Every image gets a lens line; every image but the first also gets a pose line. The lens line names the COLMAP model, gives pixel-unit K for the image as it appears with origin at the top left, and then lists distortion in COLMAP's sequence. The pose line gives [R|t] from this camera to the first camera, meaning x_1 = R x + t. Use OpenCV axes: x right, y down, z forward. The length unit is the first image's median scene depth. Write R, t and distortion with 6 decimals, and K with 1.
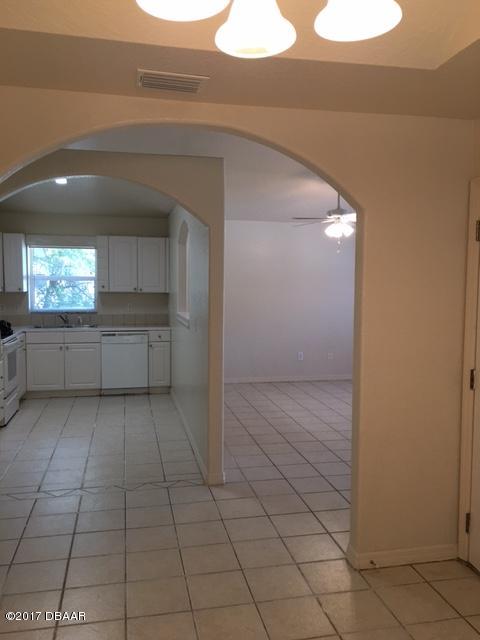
lens RADIAL K [[544.1, 0, 240.9], [0, 544.1, 319.9], [0, 0, 1]] dist [0.044986, -0.059942]
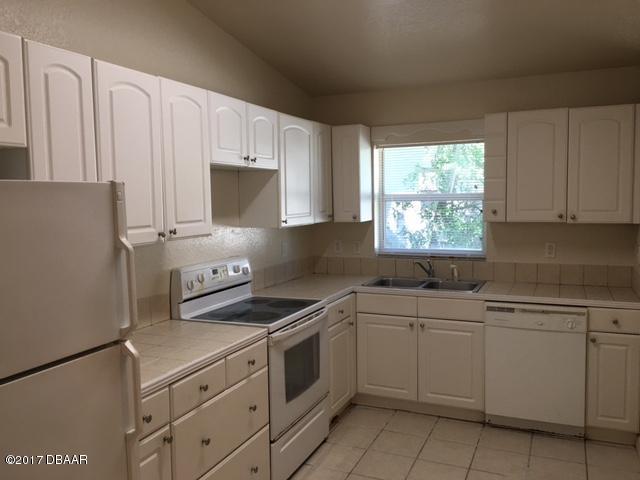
lens RADIAL K [[544.1, 0, 321.7], [0, 544.1, 238.6], [0, 0, 1]] dist [0.044986, -0.059942]
pose [[0.814028, 0.022440, -0.580391, -0.084993], [-0.021423, 0.999733, 0.008607, -0.036737], [0.580430, 0.005427, 0.814292, 0.486271]]
